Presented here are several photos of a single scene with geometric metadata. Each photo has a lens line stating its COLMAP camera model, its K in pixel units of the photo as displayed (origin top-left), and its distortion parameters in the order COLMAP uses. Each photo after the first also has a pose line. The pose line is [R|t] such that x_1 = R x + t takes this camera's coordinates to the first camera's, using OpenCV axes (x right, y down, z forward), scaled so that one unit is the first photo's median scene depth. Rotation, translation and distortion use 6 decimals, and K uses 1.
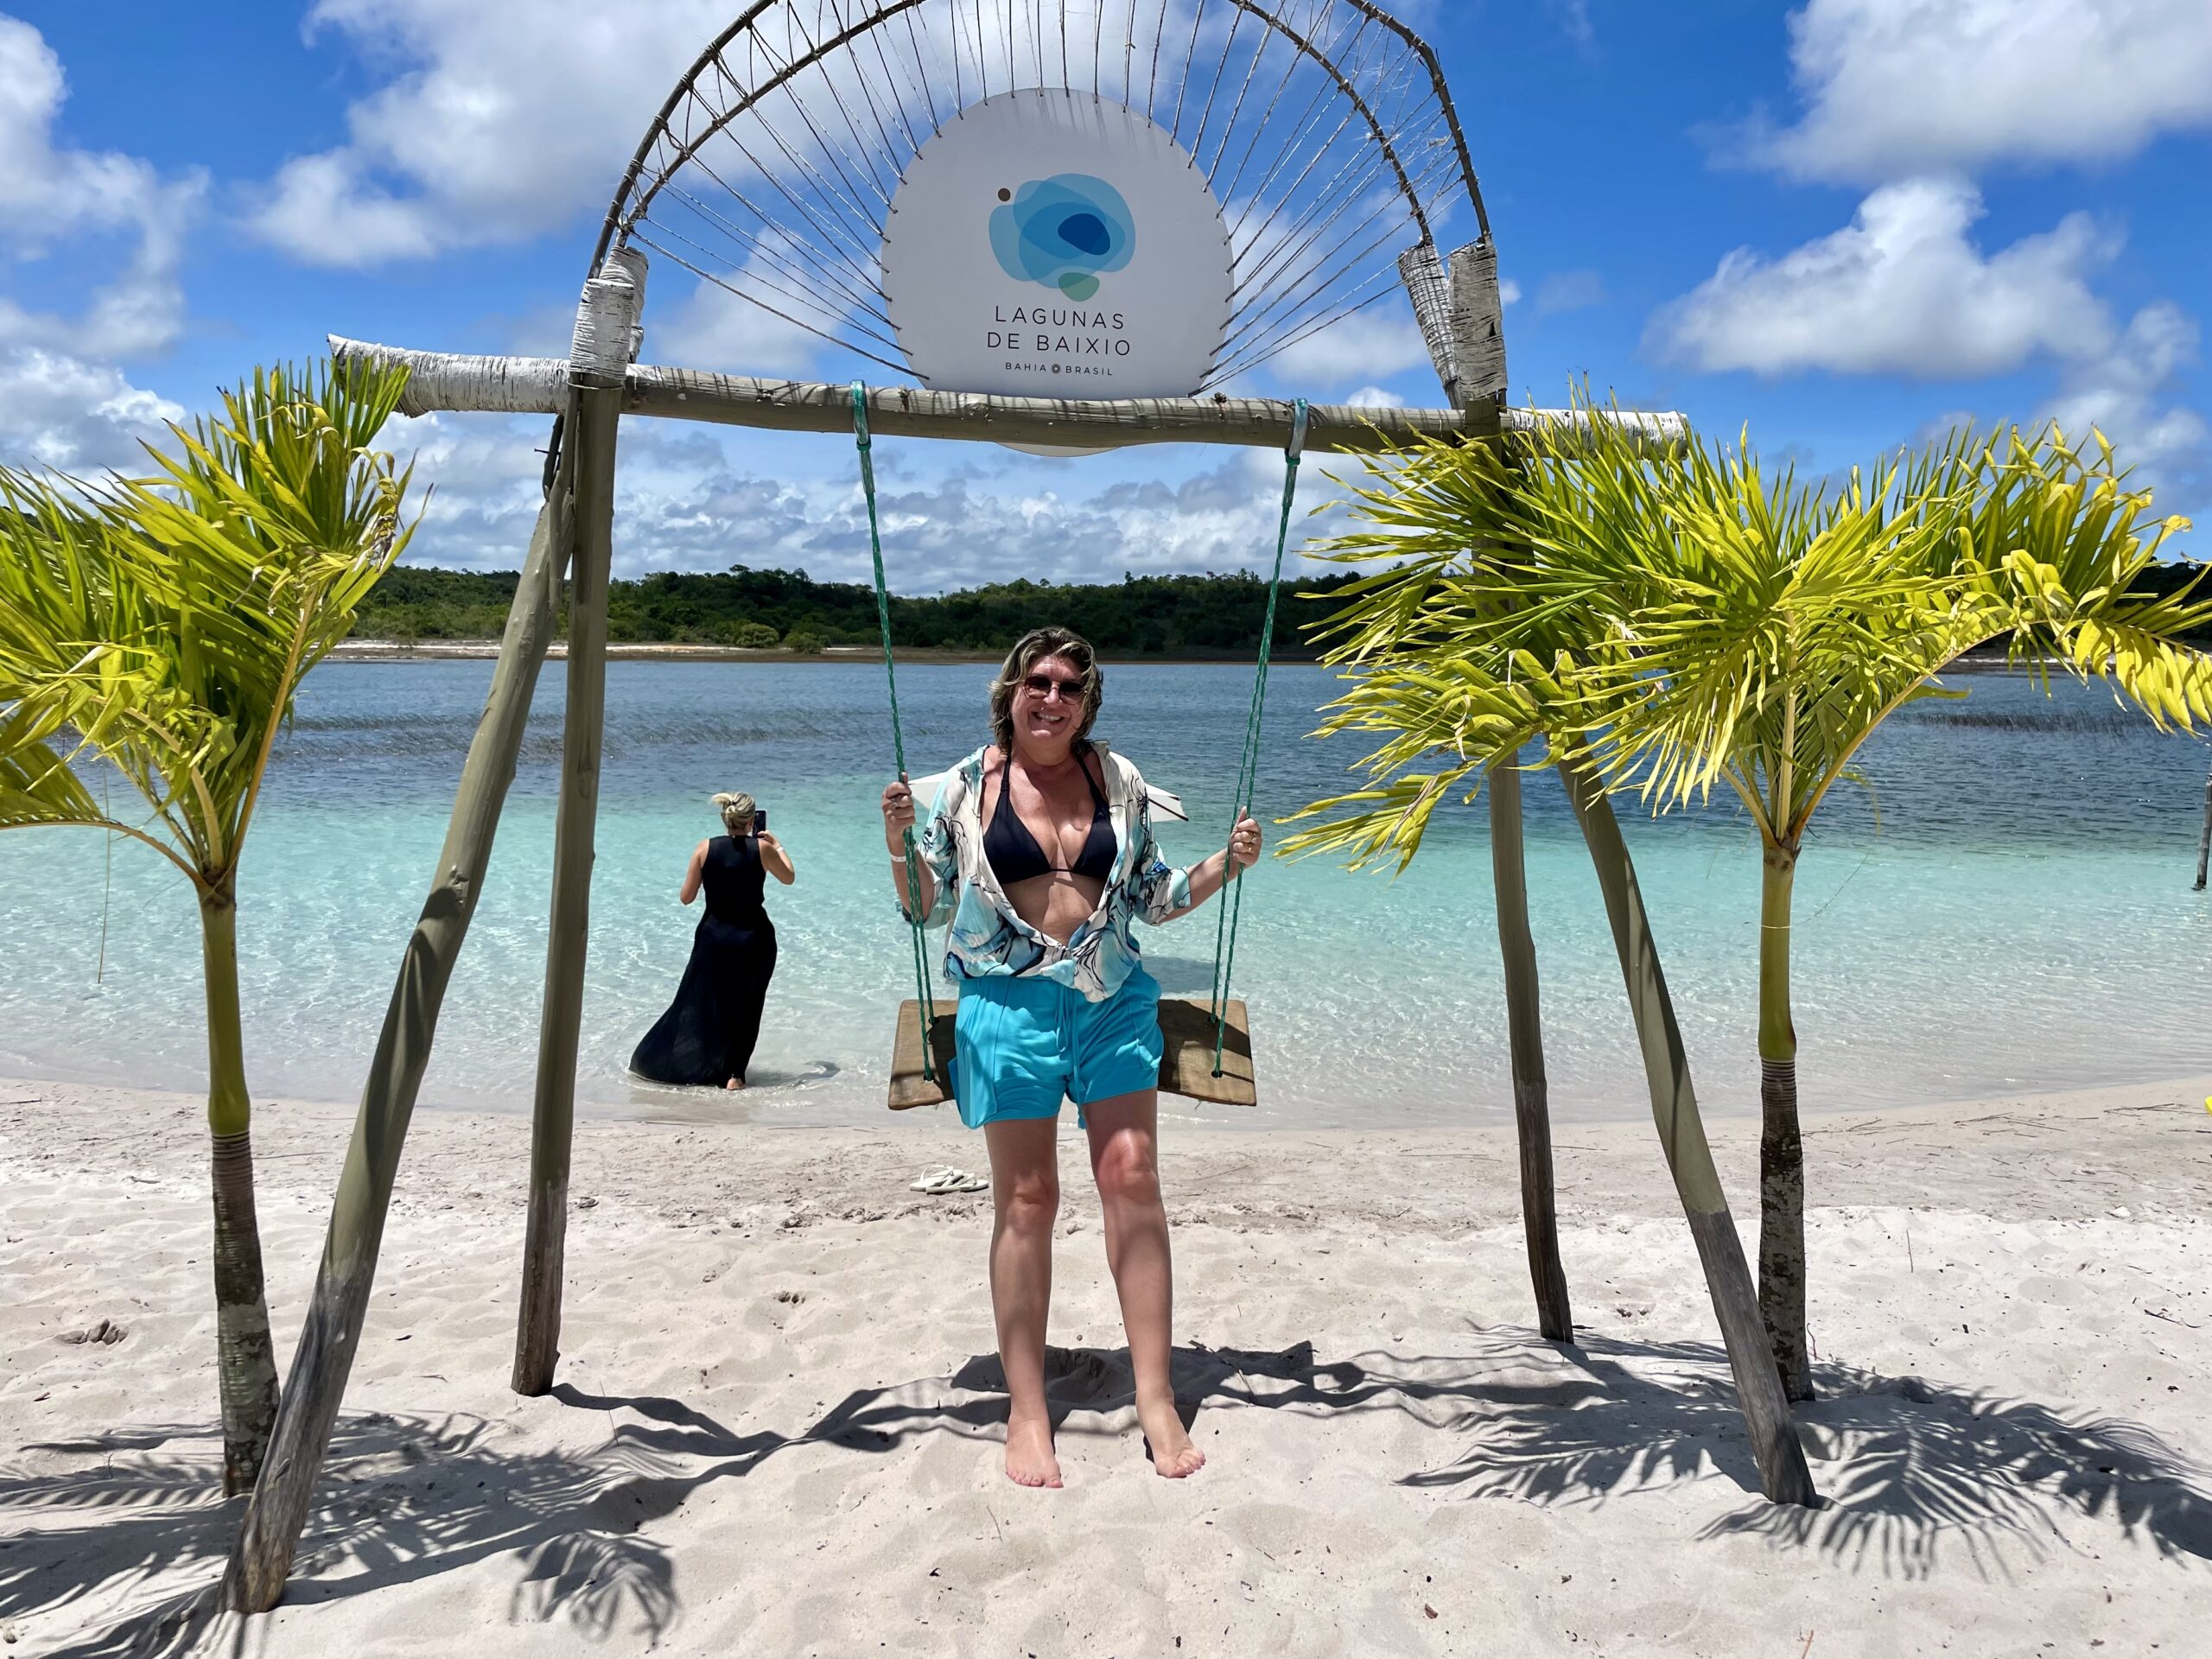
lens RADIAL K [[1681.2, 0, 1115.3], [0, 1681.2, 818.0], [0, 0, 1]] dist [0.072920, -0.089867]
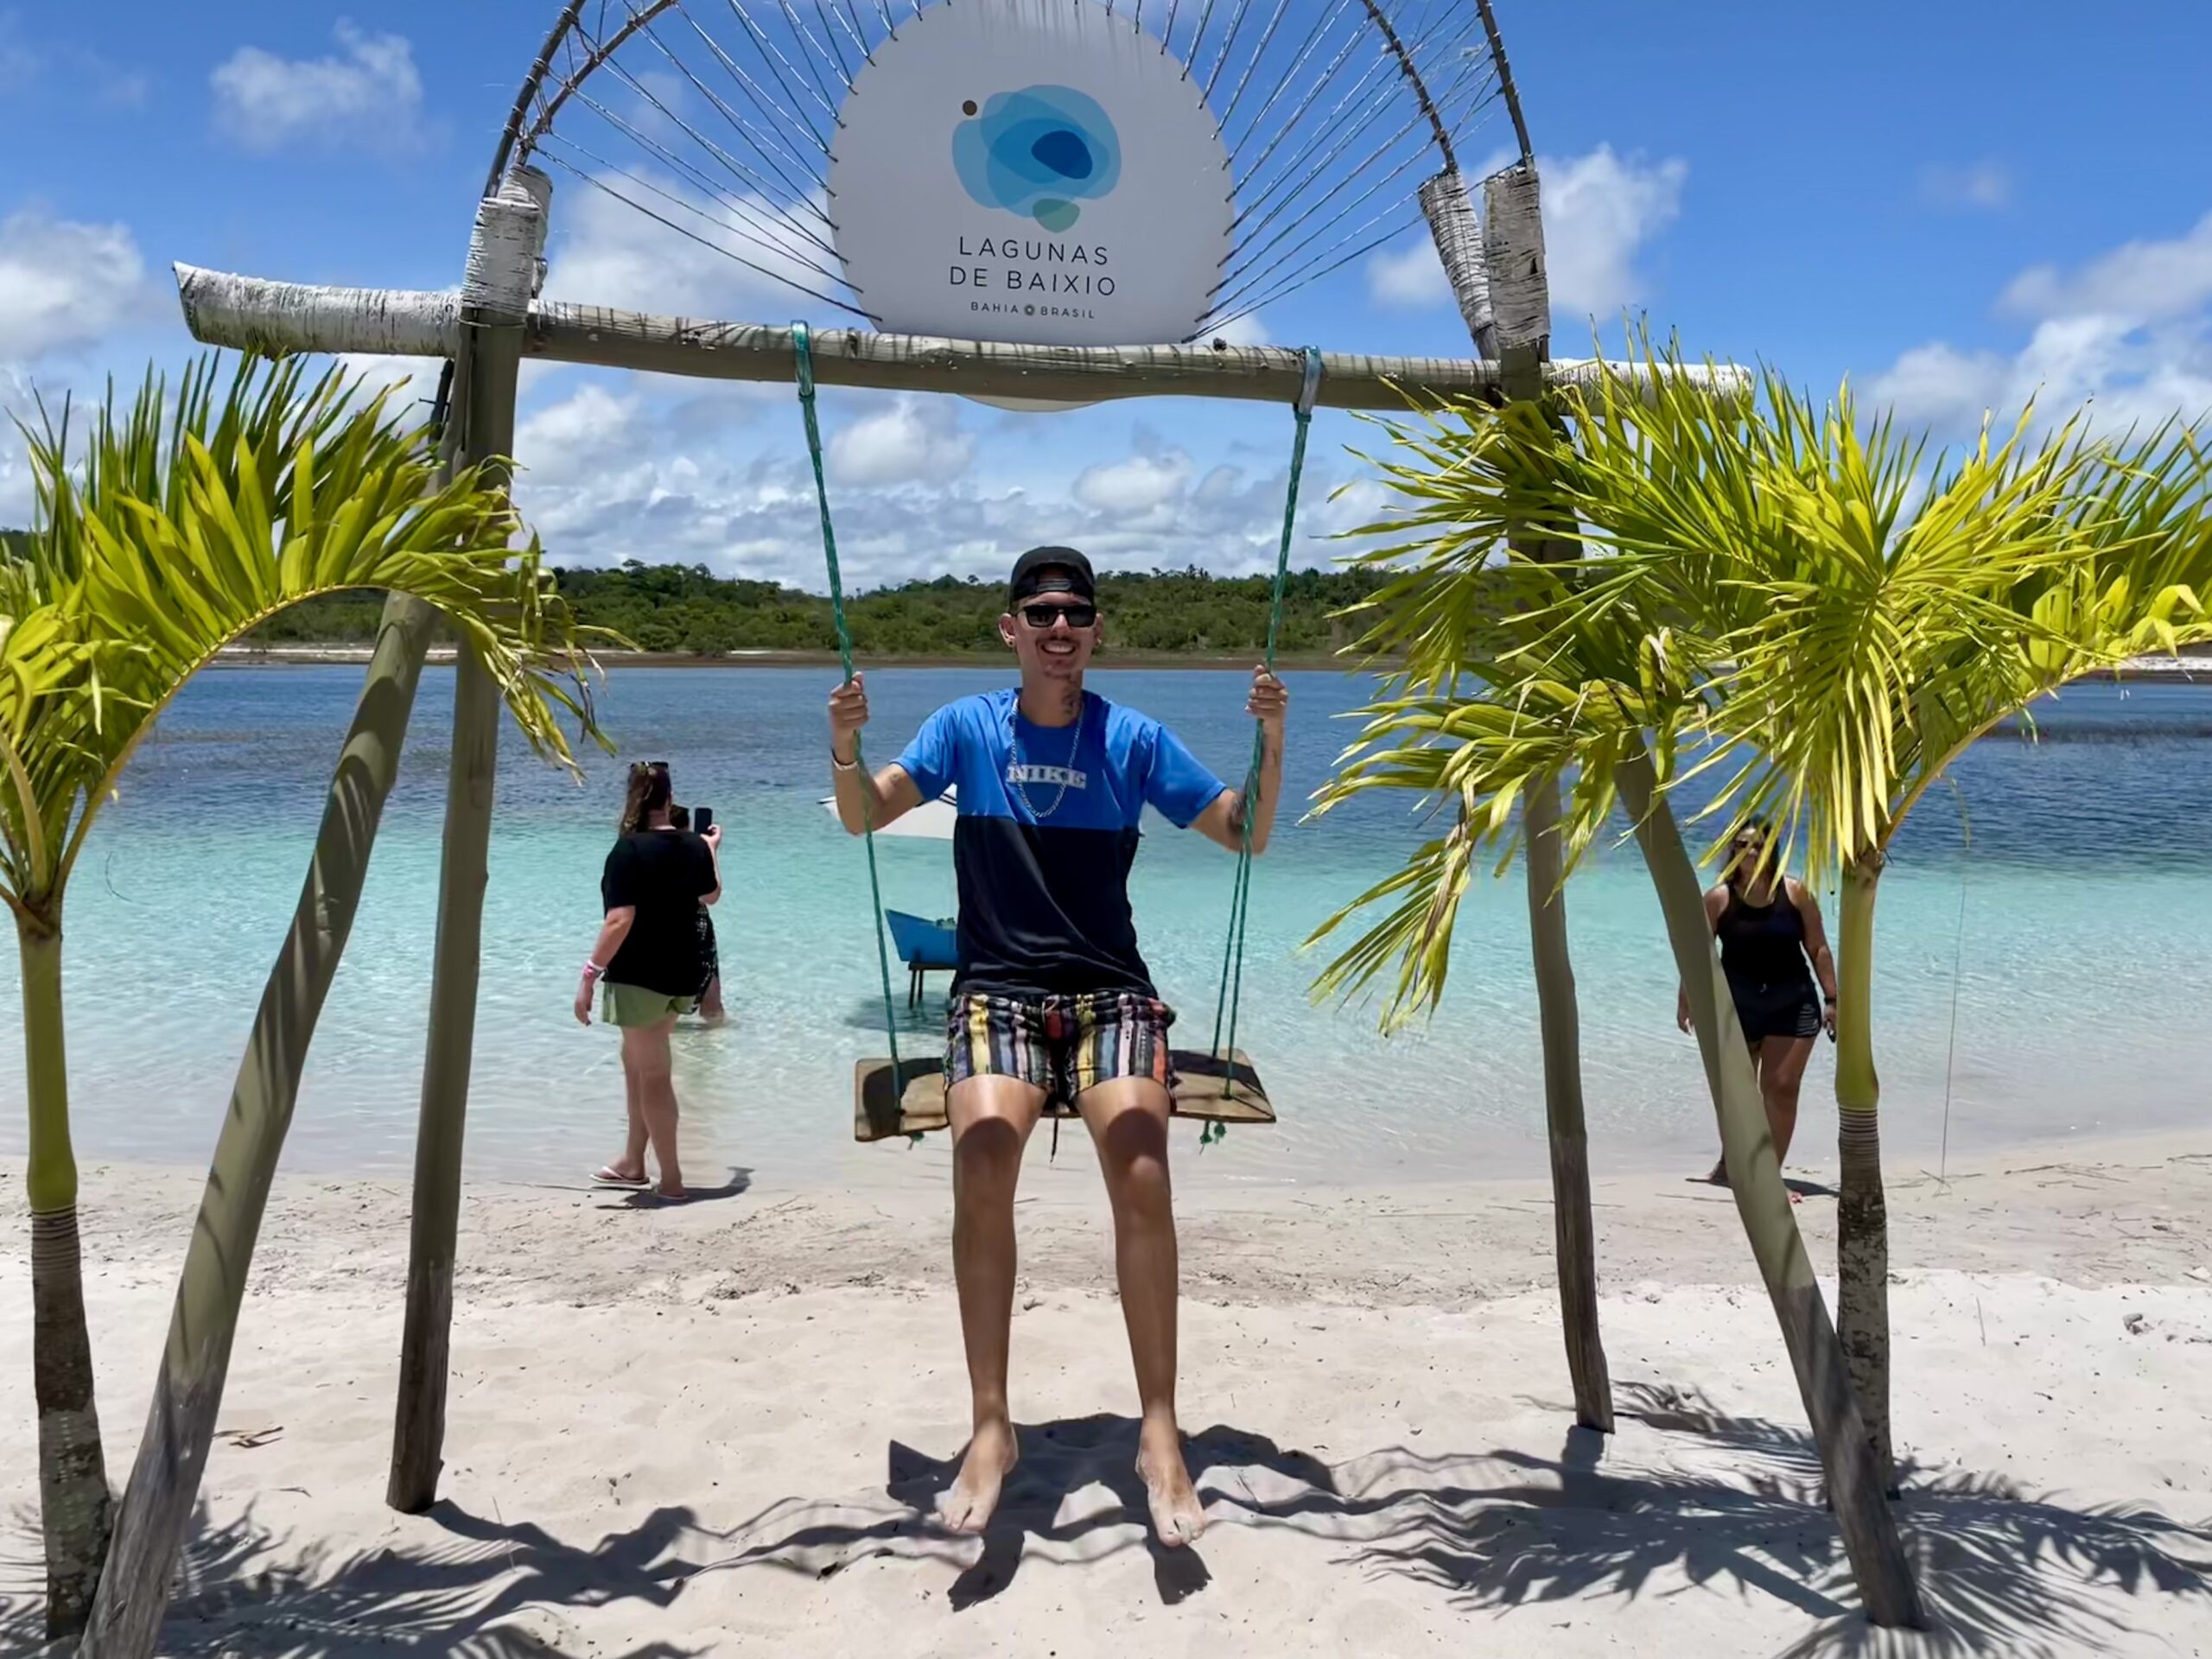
lens RADIAL K [[1861.7, 0, 1105.7], [0, 1861.7, 816.6], [0, 0, 1]] dist [0.066201, -0.092160]
pose [[0.999592, -0.002491, 0.028466, -0.023670], [0.002846, 0.999919, -0.012432, 0.004548], [-0.028432, 0.012508, 0.999517, 0.048171]]
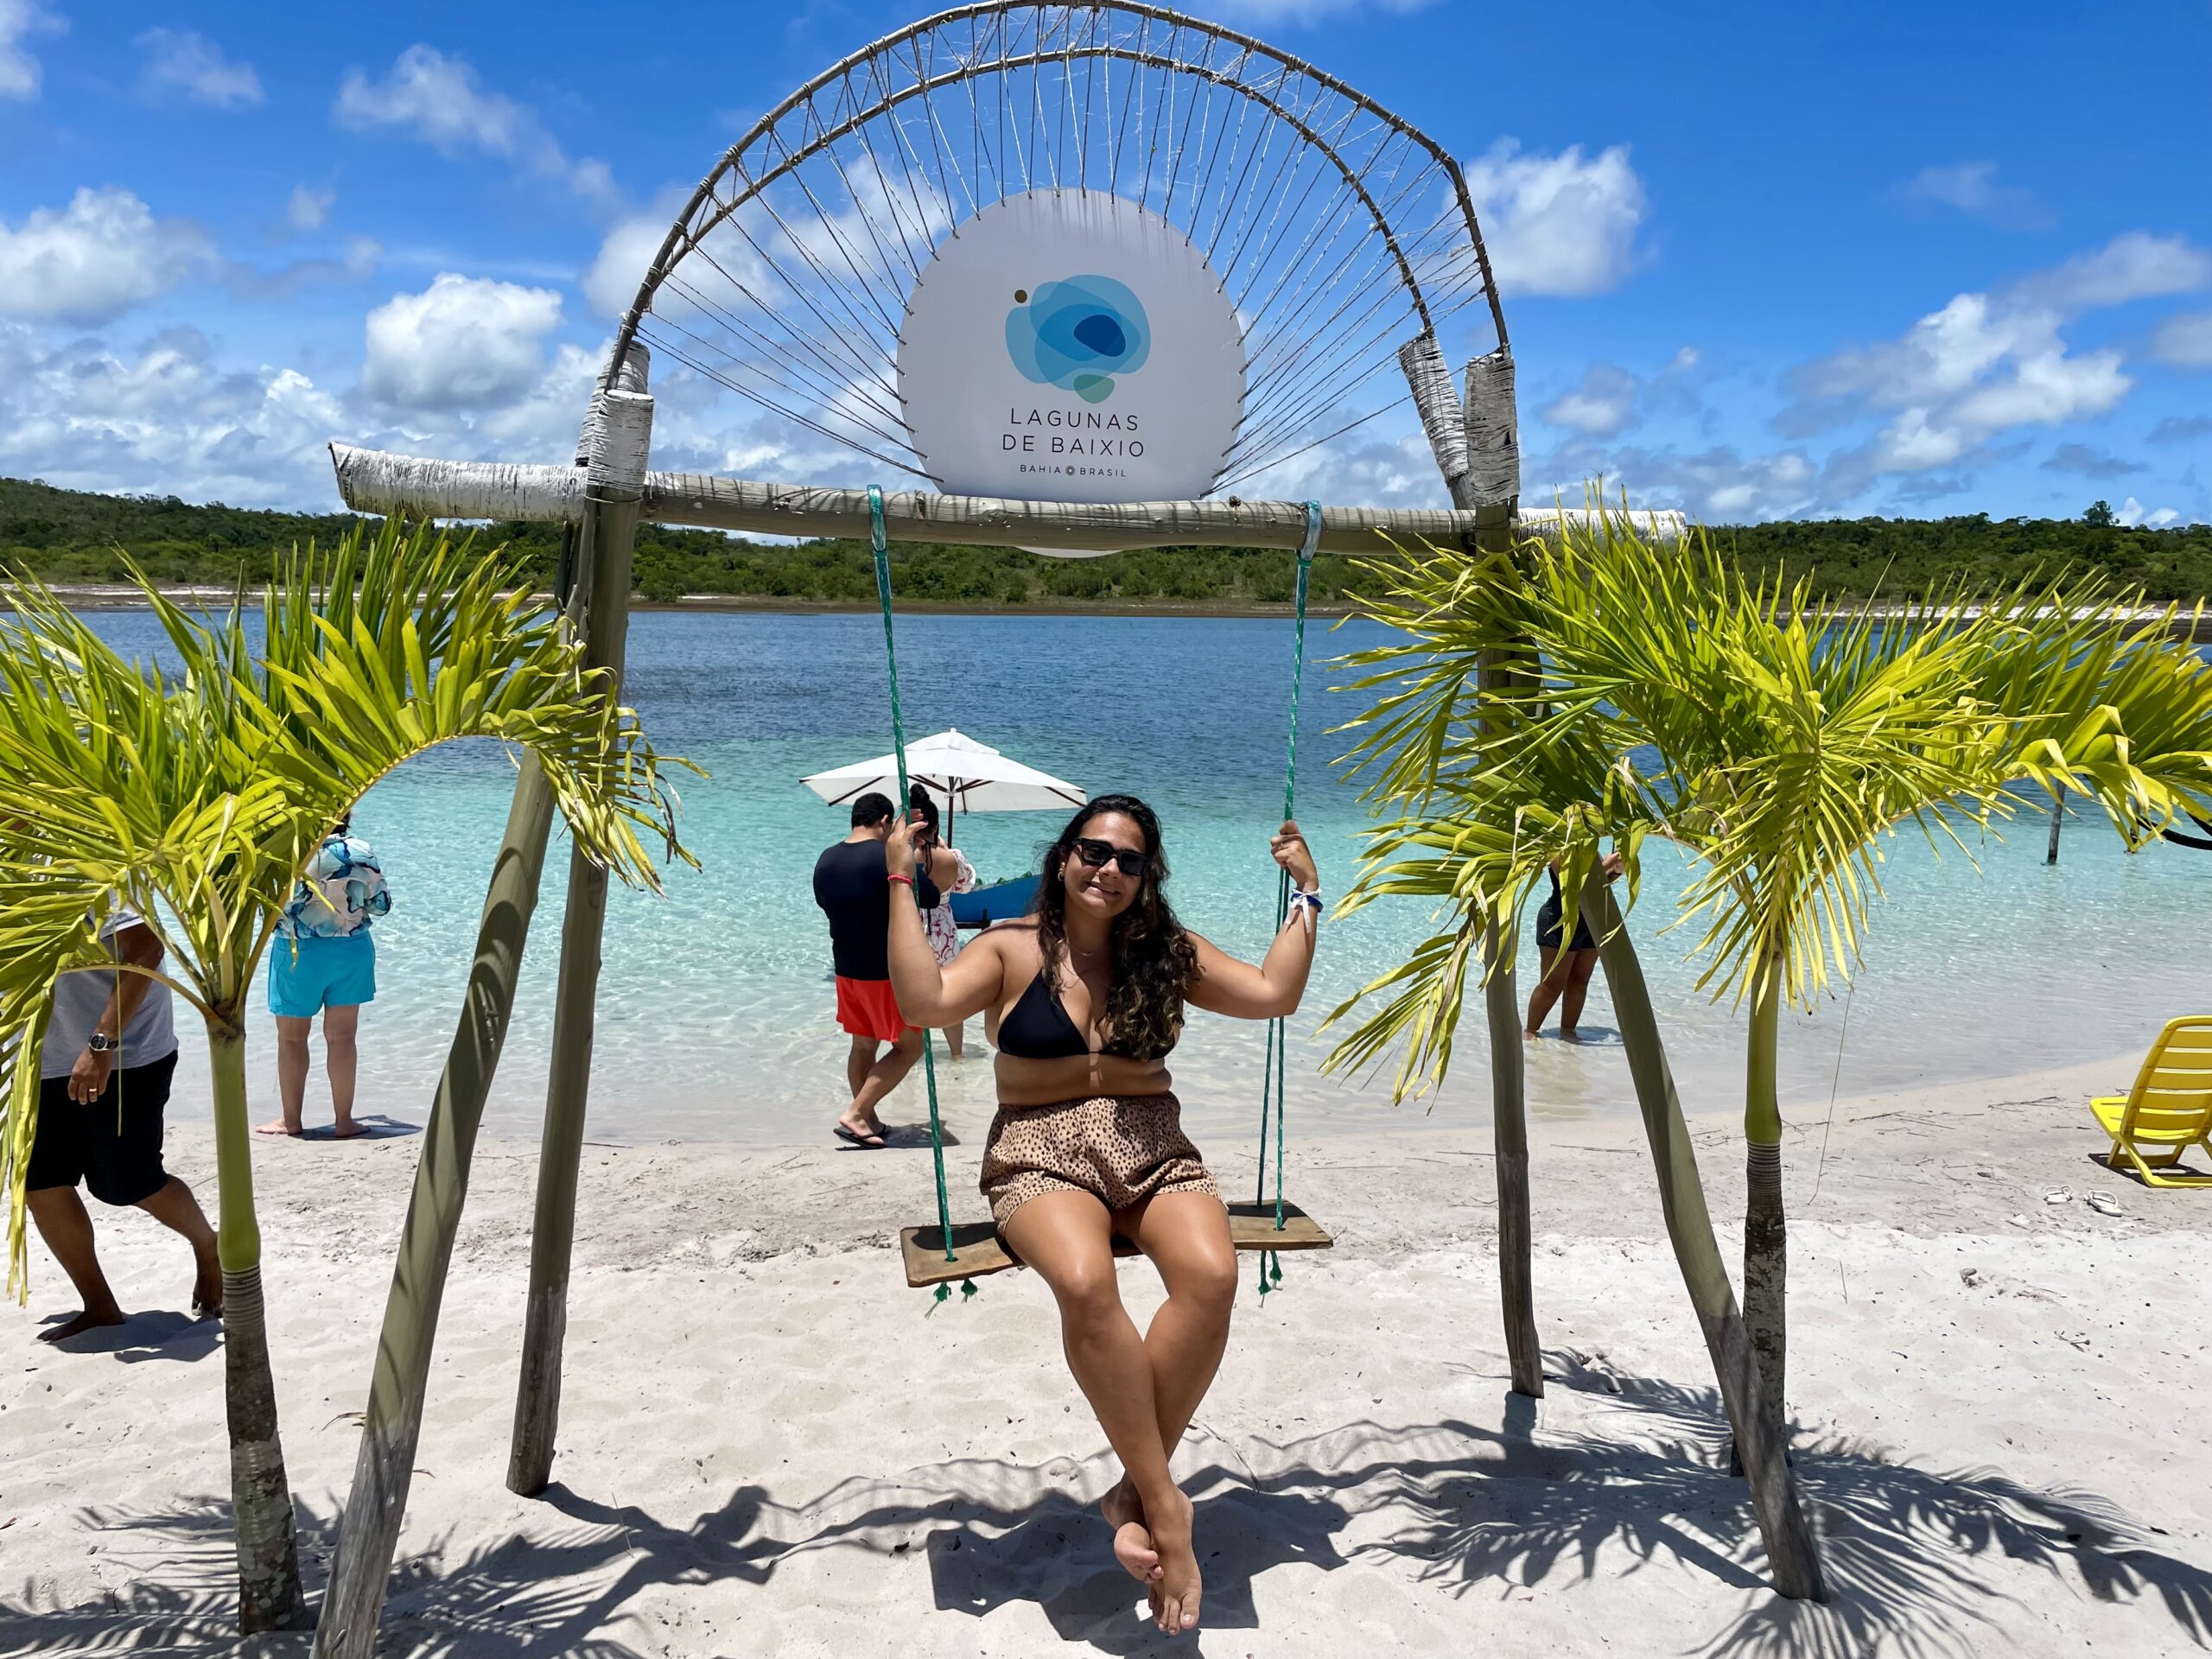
lens RADIAL K [[1681.2, 0, 1072.7], [0, 1681.2, 820.4], [0, 0, 1]] dist [0.072920, -0.089867]
pose [[0.998233, -0.004238, 0.059269, -0.091828], [0.002350, 0.999489, 0.031879, -0.090988], [-0.059374, -0.031684, 0.997733, 0.006538]]
